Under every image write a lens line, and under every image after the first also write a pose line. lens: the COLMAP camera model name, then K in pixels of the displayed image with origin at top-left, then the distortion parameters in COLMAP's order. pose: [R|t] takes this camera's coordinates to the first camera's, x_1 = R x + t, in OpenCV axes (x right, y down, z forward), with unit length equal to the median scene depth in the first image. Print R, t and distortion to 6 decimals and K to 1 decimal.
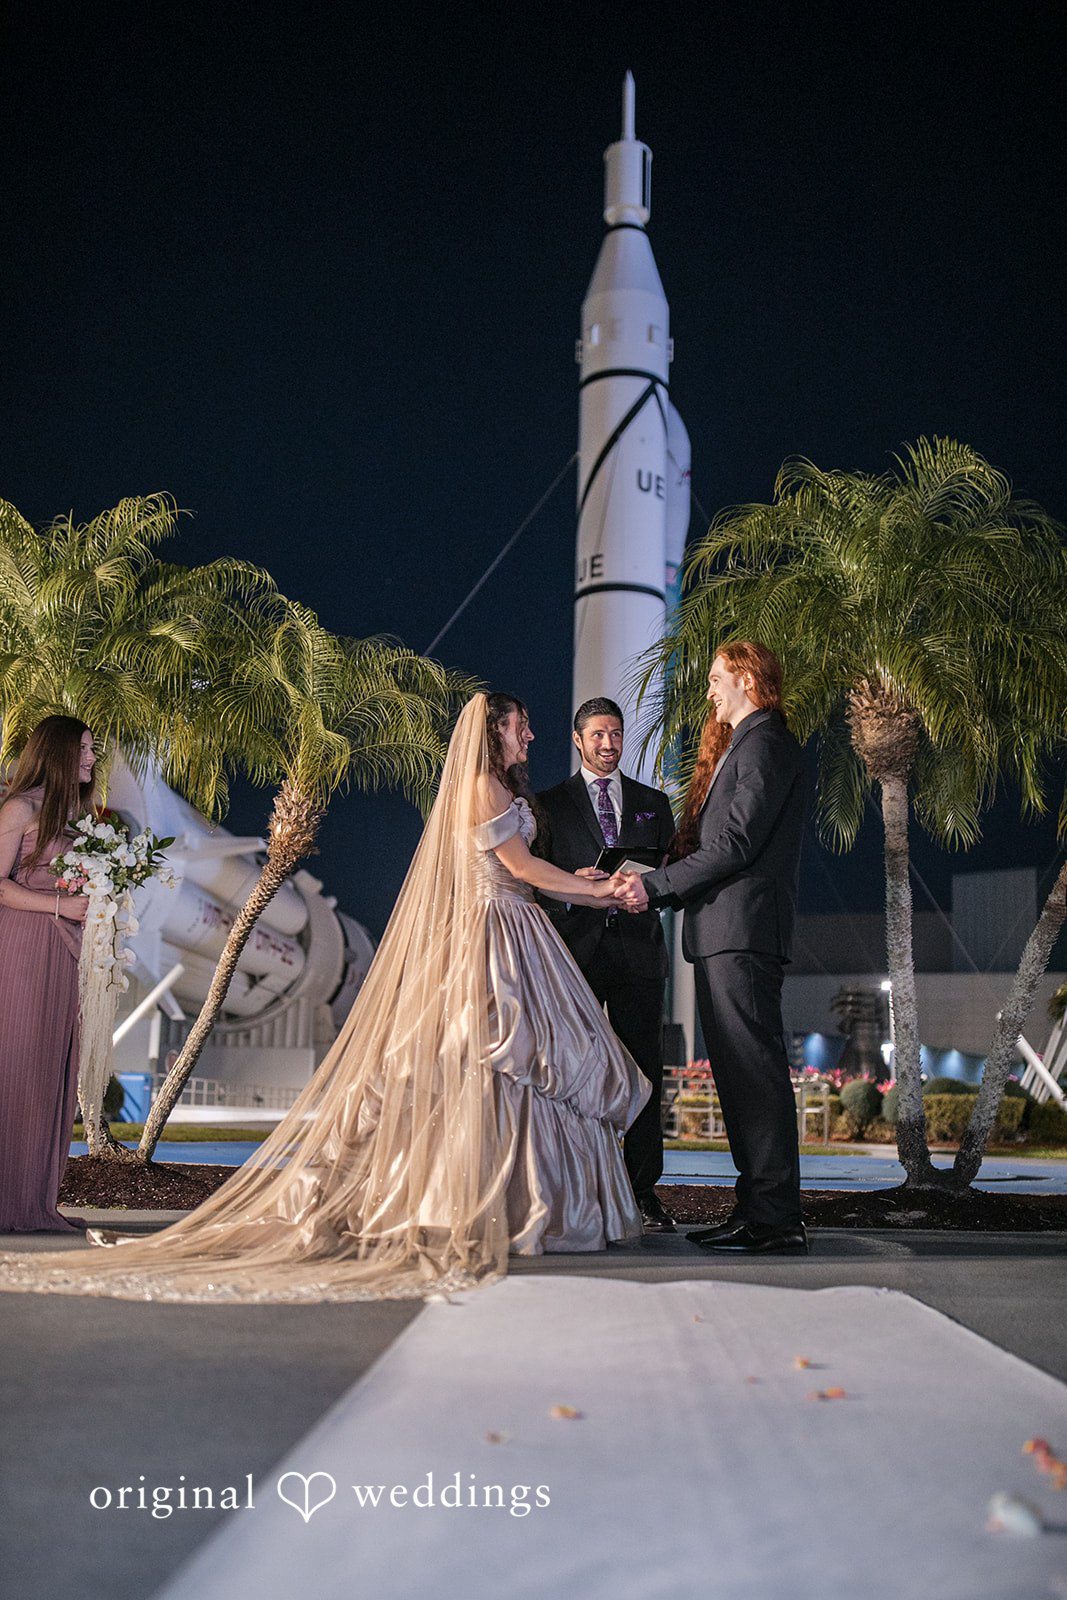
lens RADIAL K [[1534.4, 0, 539.5], [0, 1534.4, 800.6], [0, 0, 1]] dist [-0.006173, -0.010271]
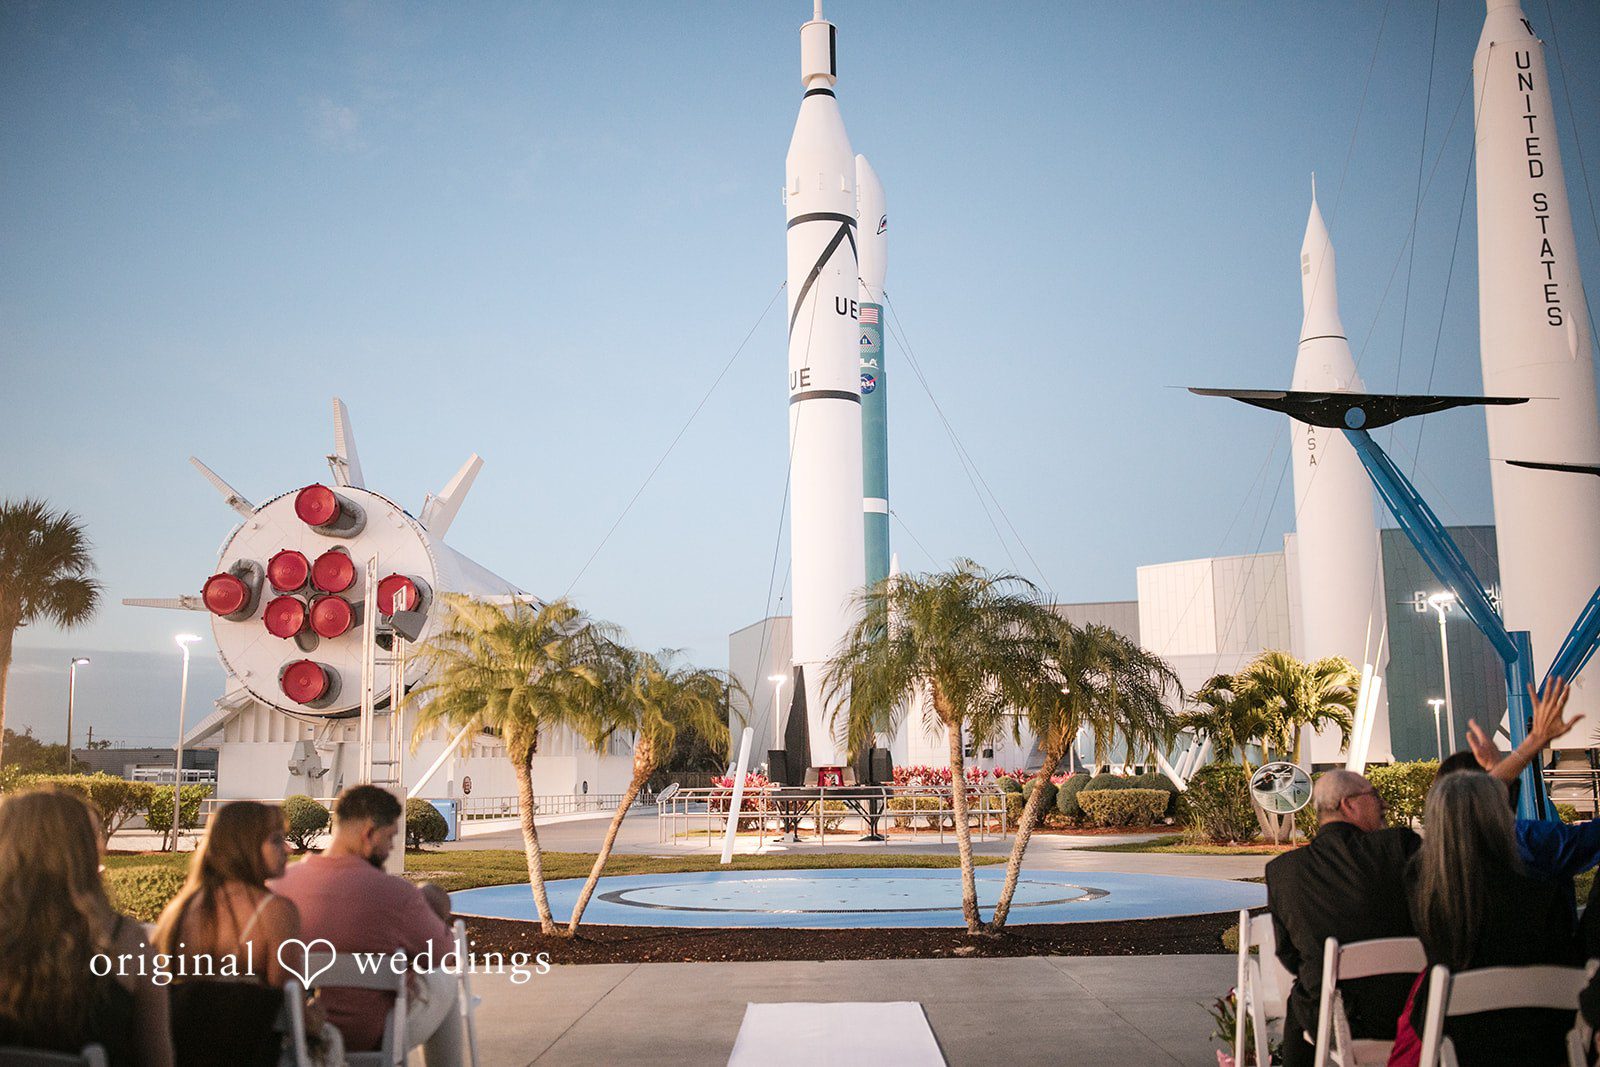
lens RADIAL K [[1534.4, 0, 794.8], [0, 1534.4, 533.0], [0, 0, 1]] dist [-0.006173, -0.010271]
pose [[0.999076, -0.038074, 0.019930, -0.000509], [0.037066, 0.998126, 0.048694, -0.335238], [-0.021747, -0.047910, 0.998615, -0.858077]]
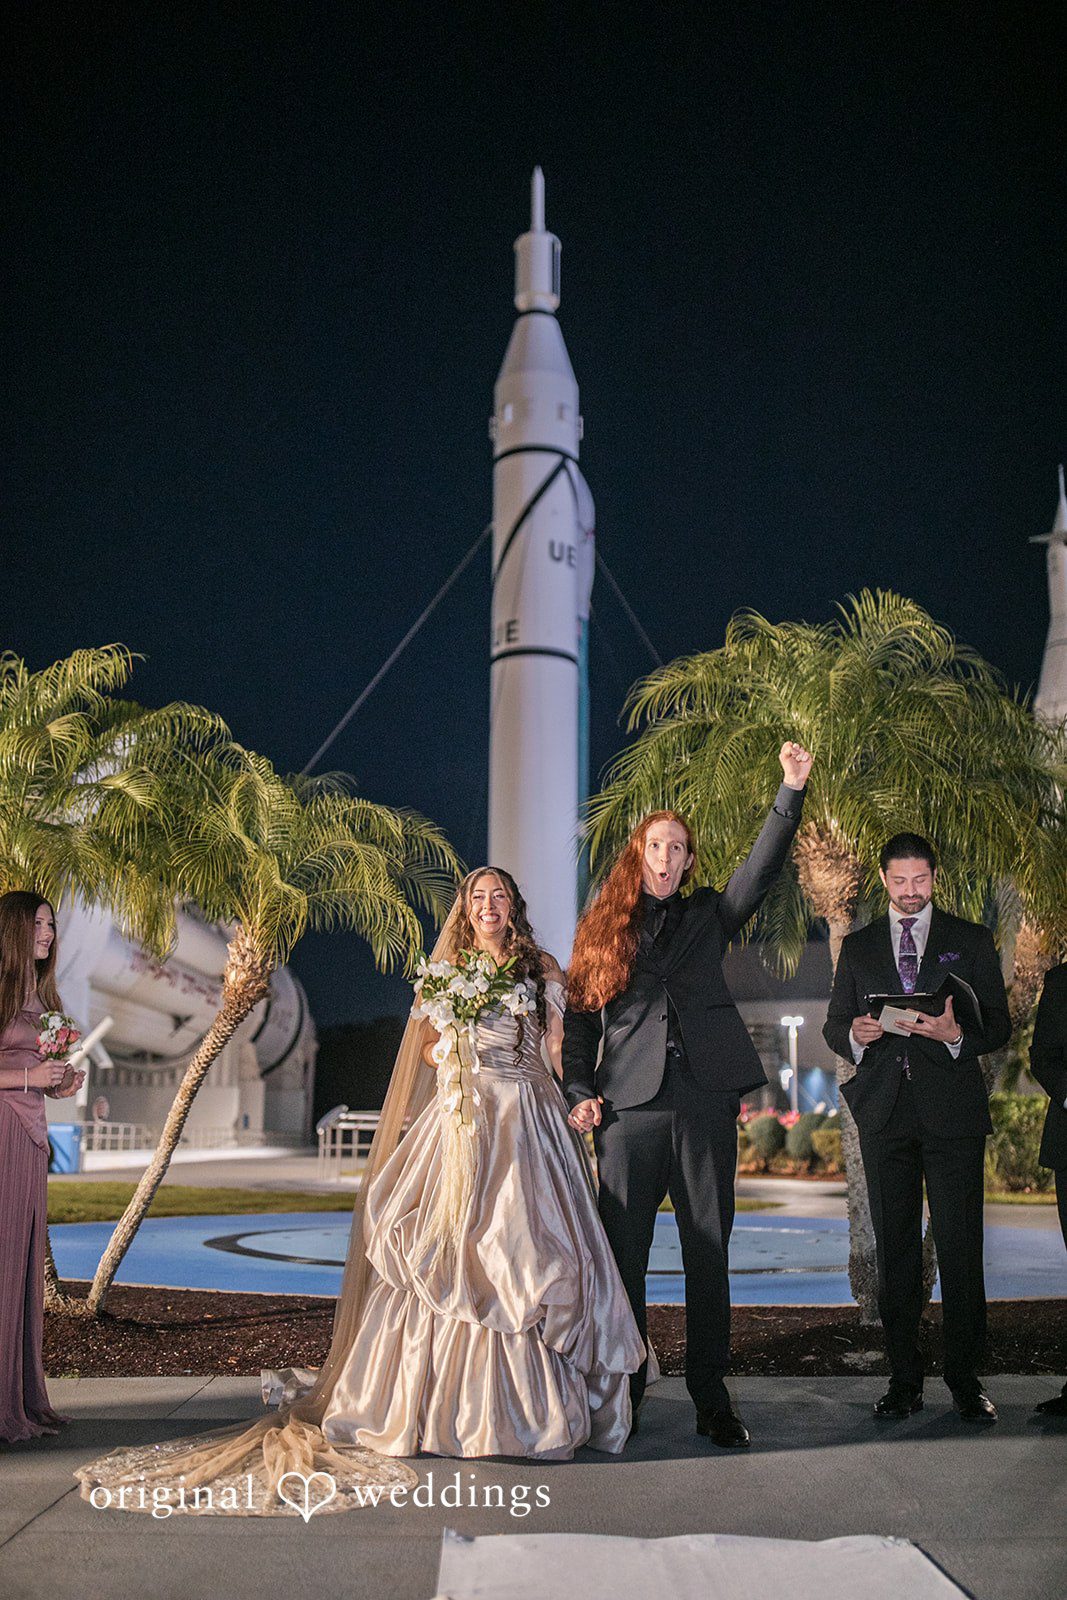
lens RADIAL K [[1450.7, 0, 530.4], [0, 1450.7, 769.2], [0, 0, 1]] dist [-0.008565, -0.008903]
pose [[0.998360, -0.006740, 0.056841, -0.027681], [0.009011, 0.999167, -0.039800, -0.071227], [-0.056526, 0.040247, 0.997590, 0.041190]]
